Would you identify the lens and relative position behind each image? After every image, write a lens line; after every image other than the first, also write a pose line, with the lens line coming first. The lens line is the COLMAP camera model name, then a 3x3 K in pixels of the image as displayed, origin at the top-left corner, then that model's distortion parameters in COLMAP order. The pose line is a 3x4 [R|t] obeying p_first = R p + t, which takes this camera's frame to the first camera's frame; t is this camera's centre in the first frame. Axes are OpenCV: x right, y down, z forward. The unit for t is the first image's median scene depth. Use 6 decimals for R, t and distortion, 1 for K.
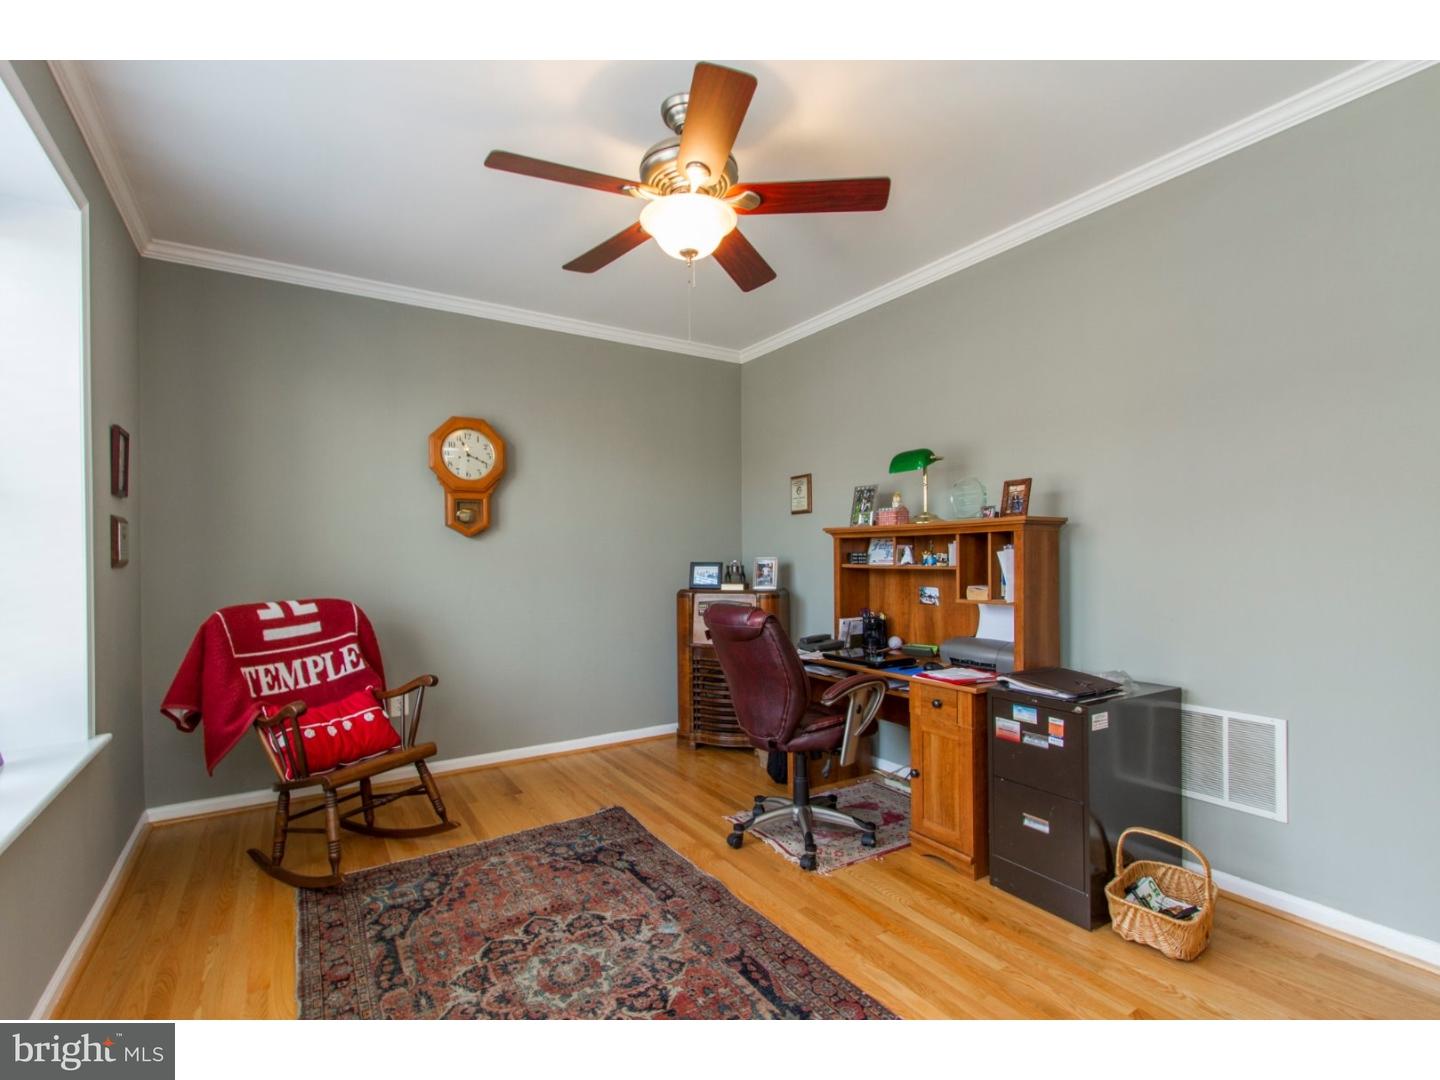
lens RADIAL K [[673.0, 0, 722.3], [0, 673.0, 560.6], [0, 0, 1]] dist [0.003516, -0.001089]
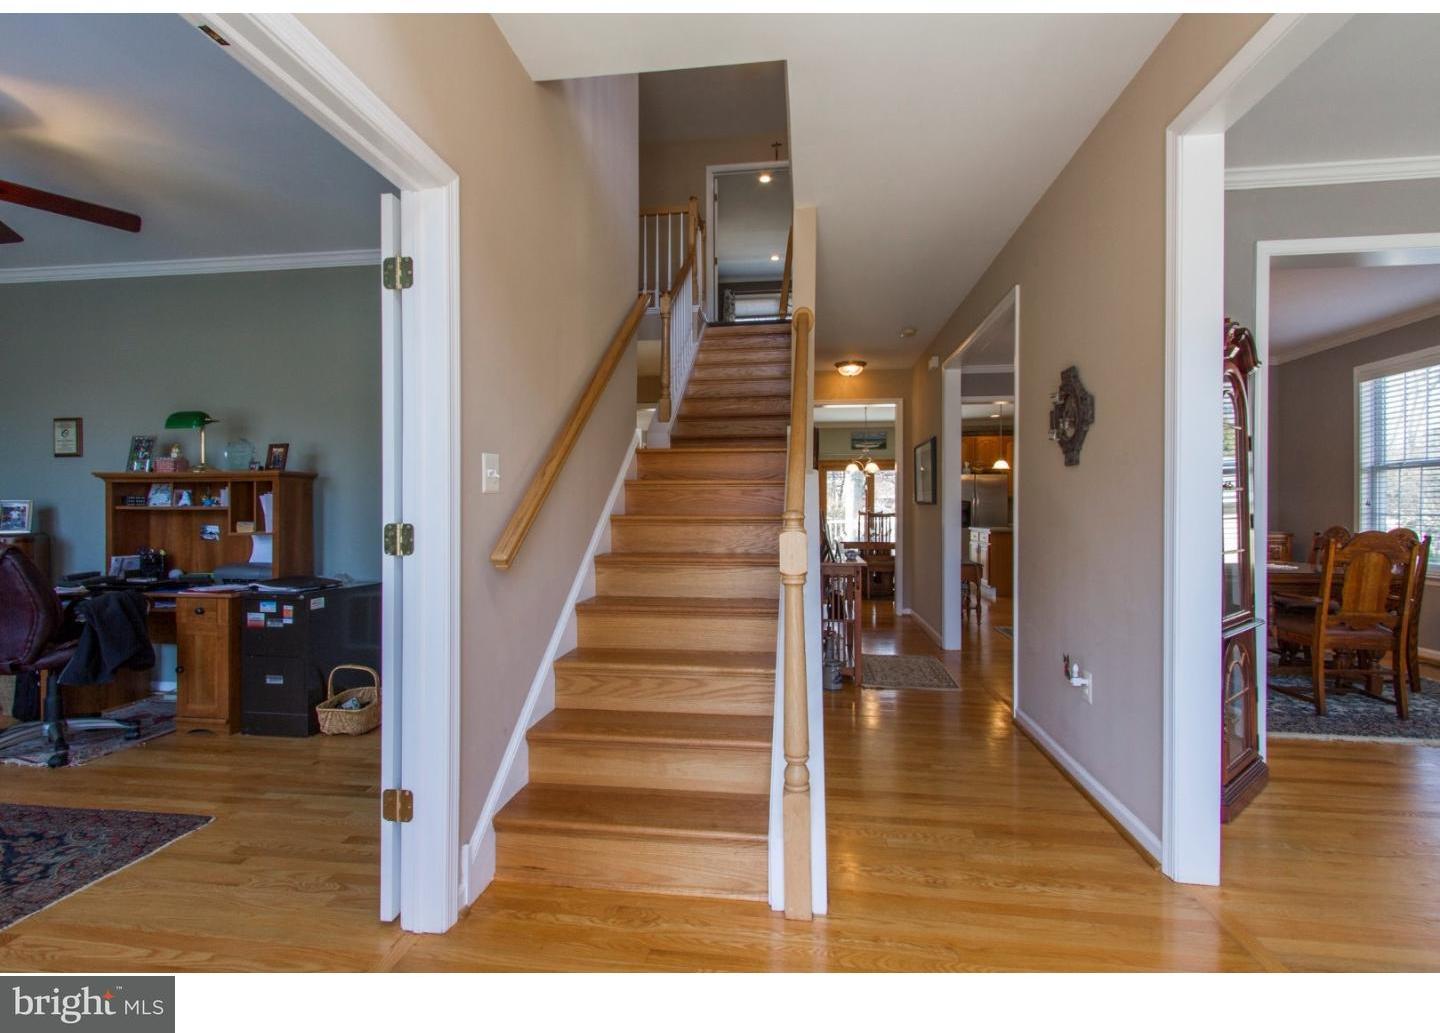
lens RADIAL K [[664.8, 0, 719.4], [0, 664.8, 507.8], [0, 0, 1]] dist [0.004759, 0.000064]
pose [[0.650064, 0.007802, 0.759840, -0.008542], [0.000781, 0.999940, -0.010935, 0.025091], [-0.759879, 0.007701, 0.650018, -0.543316]]
